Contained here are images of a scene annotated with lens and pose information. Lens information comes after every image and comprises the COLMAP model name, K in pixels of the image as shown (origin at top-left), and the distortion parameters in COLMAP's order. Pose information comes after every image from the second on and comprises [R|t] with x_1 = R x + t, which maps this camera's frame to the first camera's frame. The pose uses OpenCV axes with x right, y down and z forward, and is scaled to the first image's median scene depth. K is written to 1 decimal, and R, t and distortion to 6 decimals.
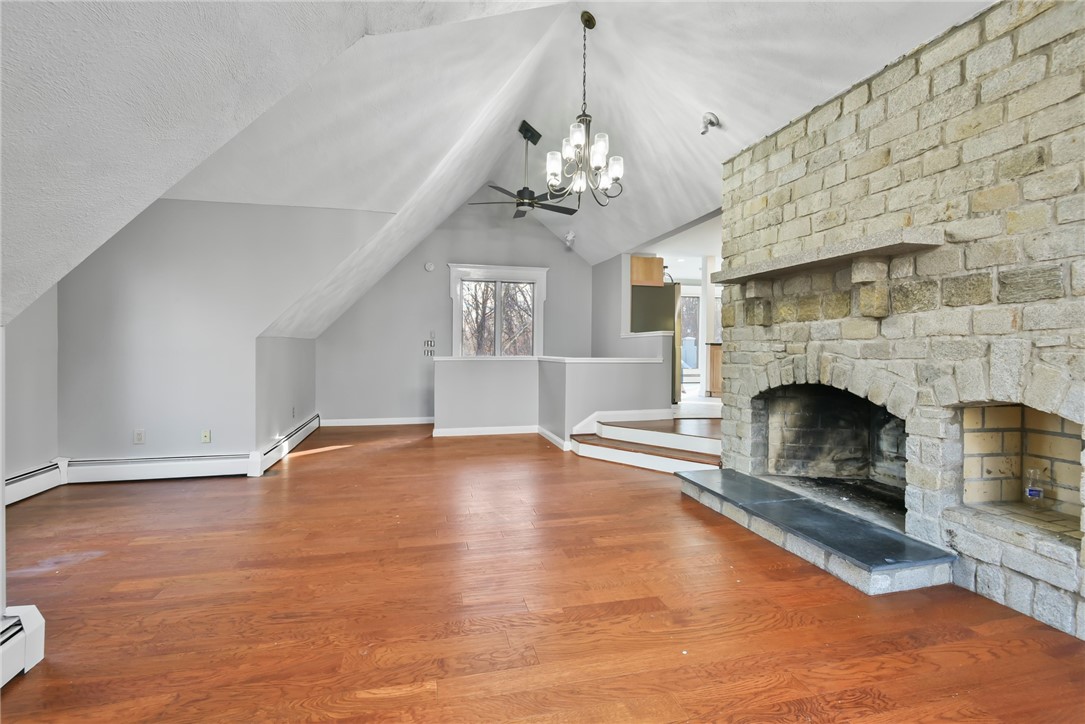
lens RADIAL K [[502.3, 0, 539.9], [0, 502.3, 353.0], [0, 0, 1]] dist [-0.012705, -0.003254]
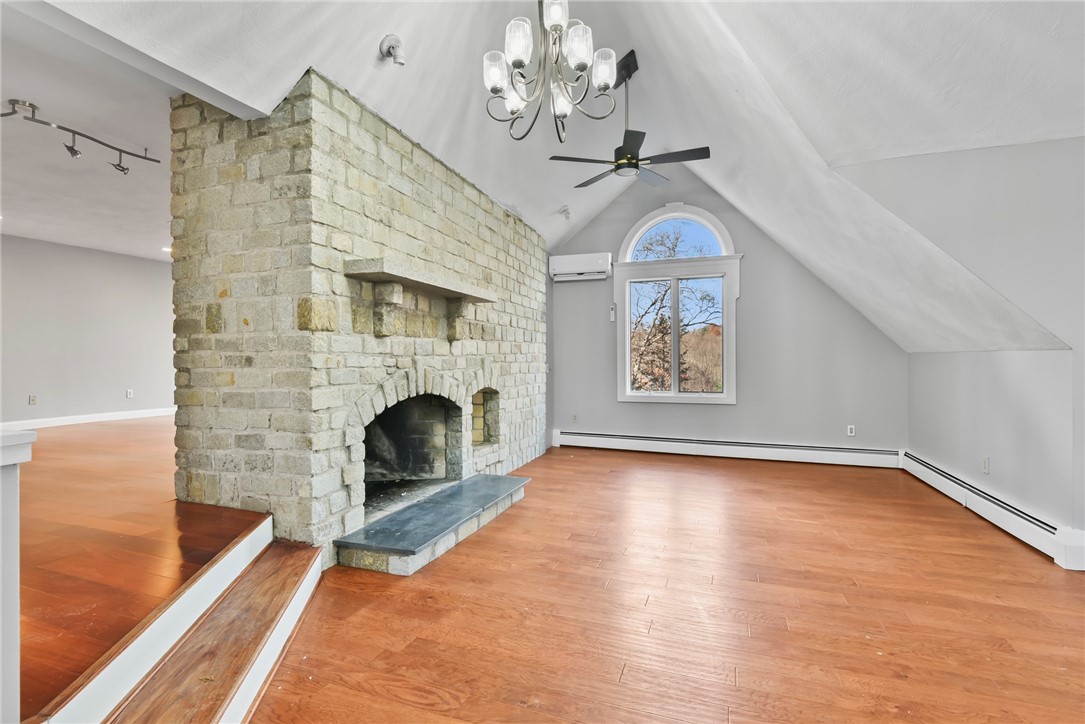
lens RADIAL K [[502.3, 0, 538.5], [0, 502.3, 368.3], [0, 0, 1]] dist [-0.012705, -0.003254]
pose [[-0.829609, -0.008930, 0.558274, -0.274580], [0.005026, 0.999712, 0.023460, -0.020638], [-0.558323, 0.022269, -0.829325, 1.696404]]
